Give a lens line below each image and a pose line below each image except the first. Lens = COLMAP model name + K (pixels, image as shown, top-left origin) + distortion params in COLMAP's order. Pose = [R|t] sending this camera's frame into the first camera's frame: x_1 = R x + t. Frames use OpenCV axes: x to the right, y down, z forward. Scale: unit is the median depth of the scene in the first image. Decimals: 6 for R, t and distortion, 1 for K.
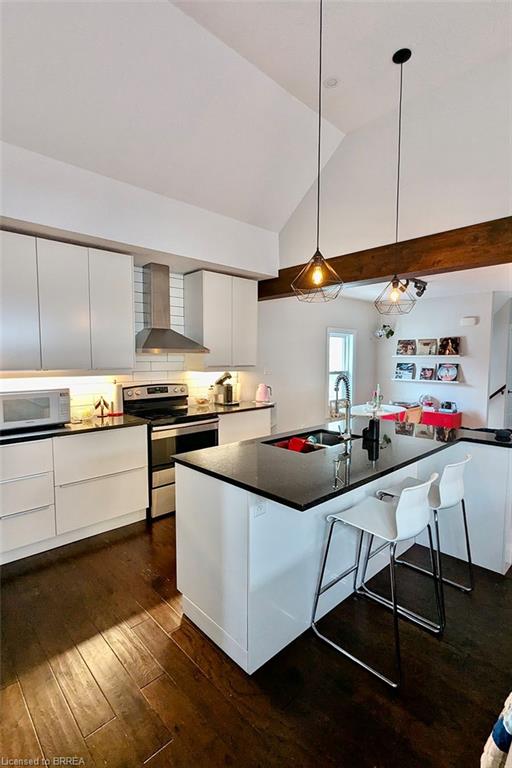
lens RADIAL K [[366.8, 0, 258.3], [0, 366.8, 386.2], [0, 0, 1]] dist [-0.013258, -0.000276]
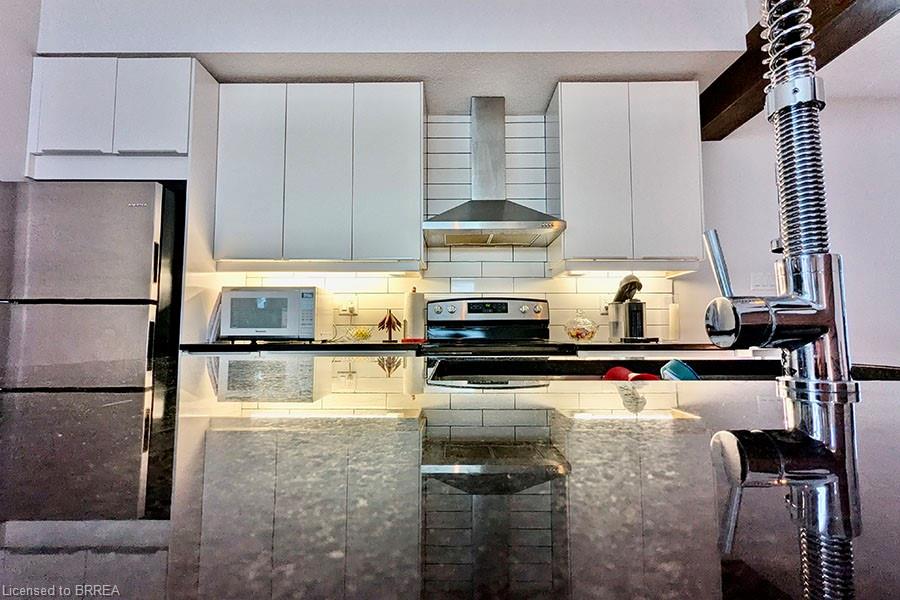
lens RADIAL K [[429.8, 0, 450.5], [0, 429.8, 308.9], [0, 0, 1]] dist [-0.013258, -0.000276]
pose [[0.718817, -0.056029, -0.692938, 0.153190], [-0.049592, 0.990075, -0.131498, 0.105366], [0.693429, 0.128887, 0.708904, 0.478403]]
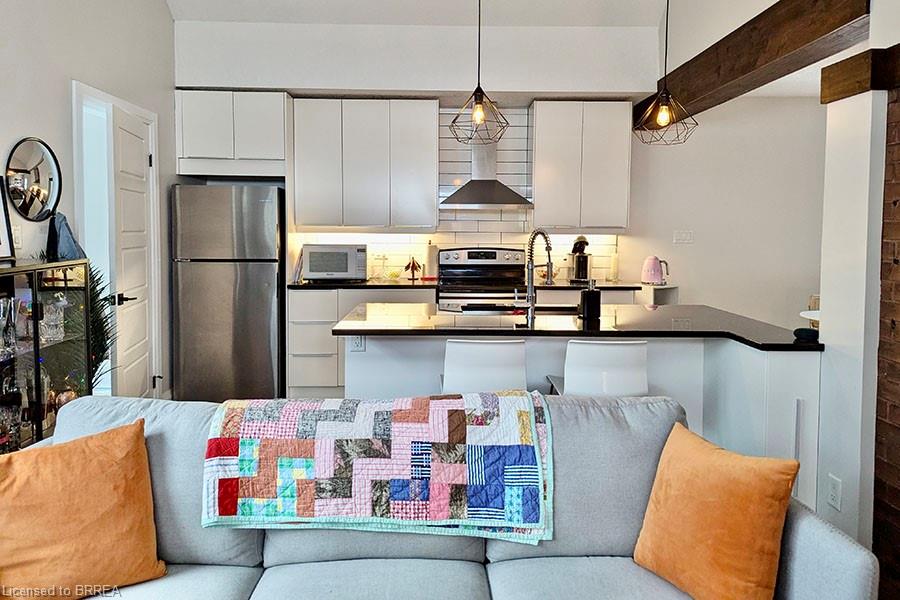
lens RADIAL K [[634.7, 0, 451.6], [0, 634.7, 260.5], [0, 0, 1]] dist [0.024314, -0.012560]
pose [[0.738162, 0.040555, -0.673403, 0.628207], [-0.058890, 0.998255, -0.004434, 0.032846], [0.672048, 0.042930, 0.739262, -0.090904]]
